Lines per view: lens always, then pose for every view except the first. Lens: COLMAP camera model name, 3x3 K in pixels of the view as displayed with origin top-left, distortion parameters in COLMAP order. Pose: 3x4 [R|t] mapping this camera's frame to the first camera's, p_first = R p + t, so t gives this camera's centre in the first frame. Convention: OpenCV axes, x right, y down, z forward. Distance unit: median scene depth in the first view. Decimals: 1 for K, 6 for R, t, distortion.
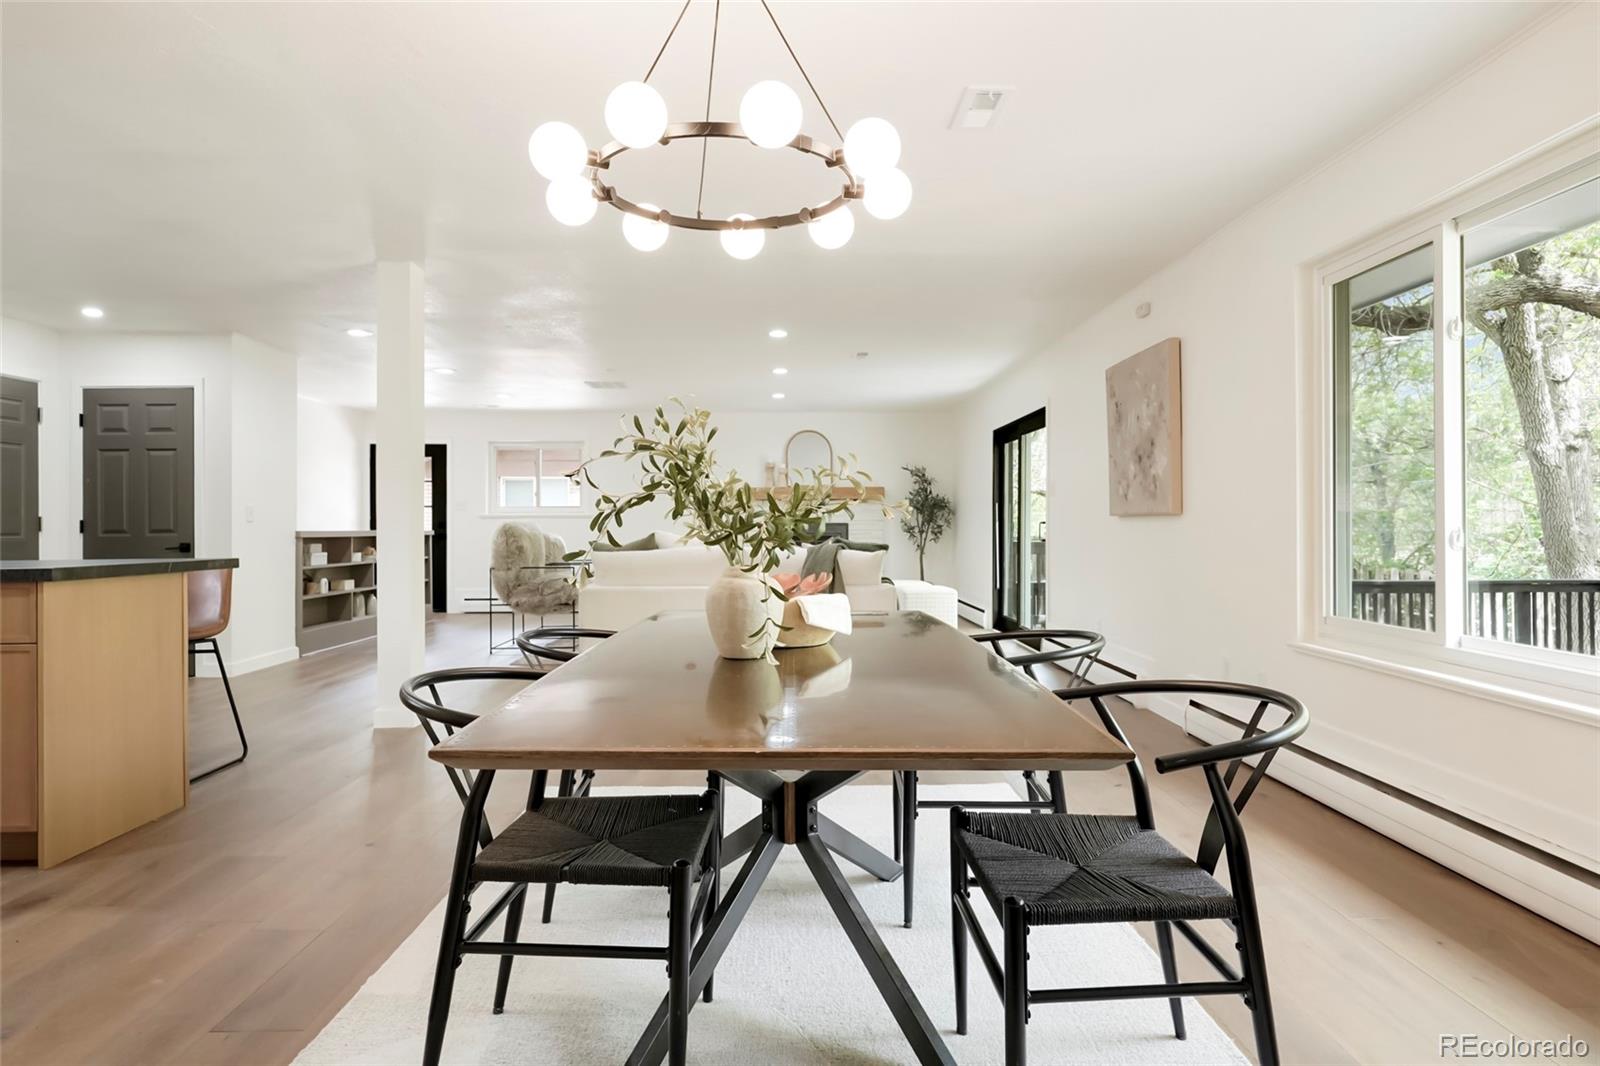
lens RADIAL K [[920.9, 0, 800.0], [0, 920.9, 530.7], [0, 0, 1]] dist [-0.009235, -0.000499]
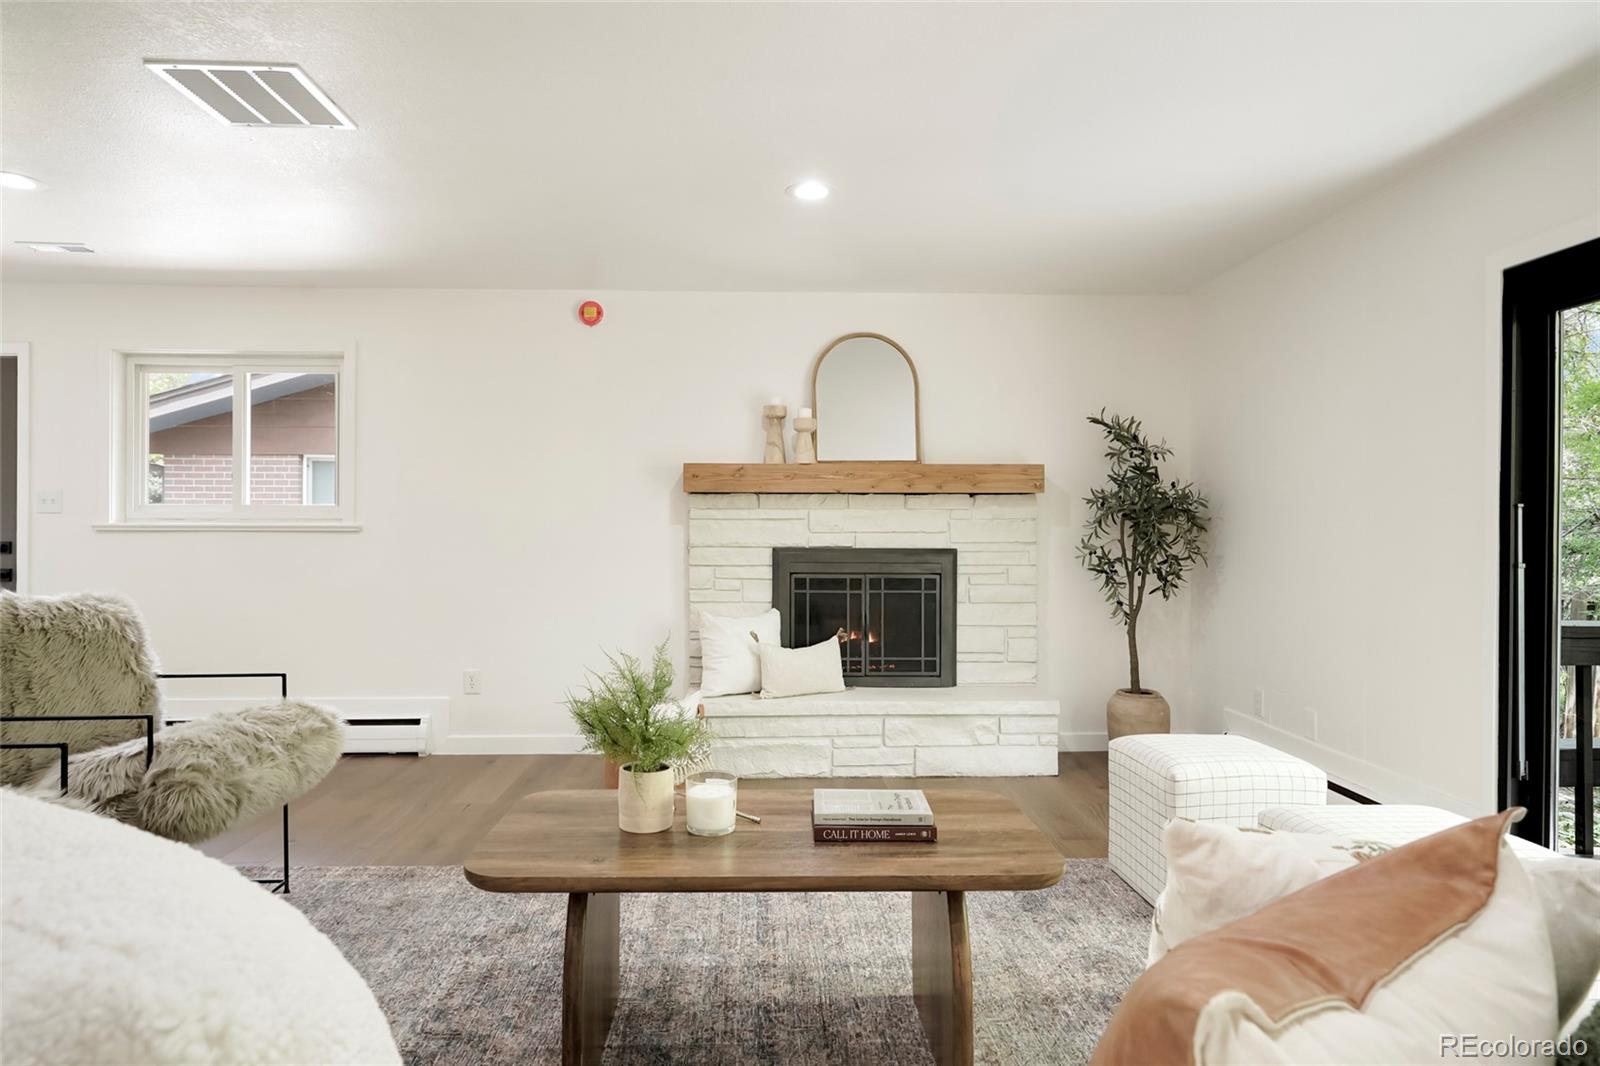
lens RADIAL K [[927.4, 0, 797.2], [0, 927.4, 532.4], [0, 0, 1]] dist [0.004663, 0.000898]
pose [[0.999432, 0.006118, 0.033141, -0.036148], [-0.006042, 0.999979, -0.002416, -0.014781], [-0.033155, 0.002215, 0.999448, 0.578528]]
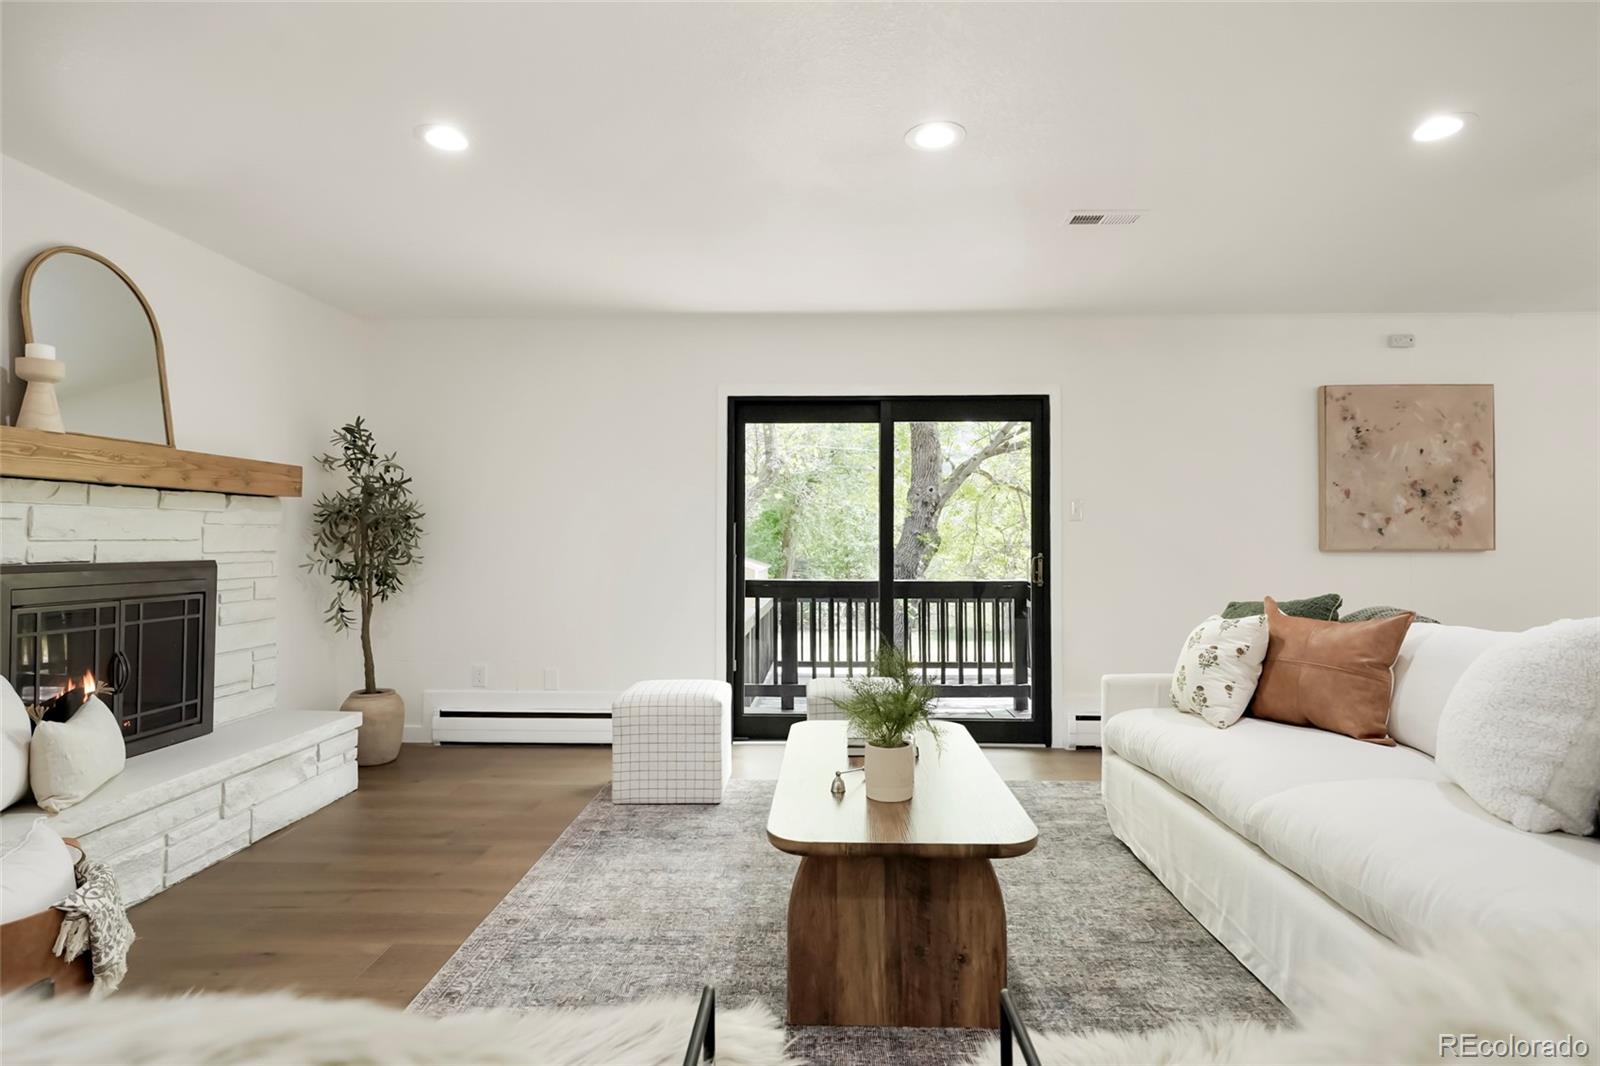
lens RADIAL K [[810.3, 0, 792.6], [0, 810.3, 537.2], [0, 0, 1]] dist [0.004579, 0.003503]
pose [[0.058138, 0.007421, 0.998281, -0.253793], [0.004469, 0.999960, -0.007694, -0.013939], [-0.998299, 0.004909, 0.058102, 0.784207]]
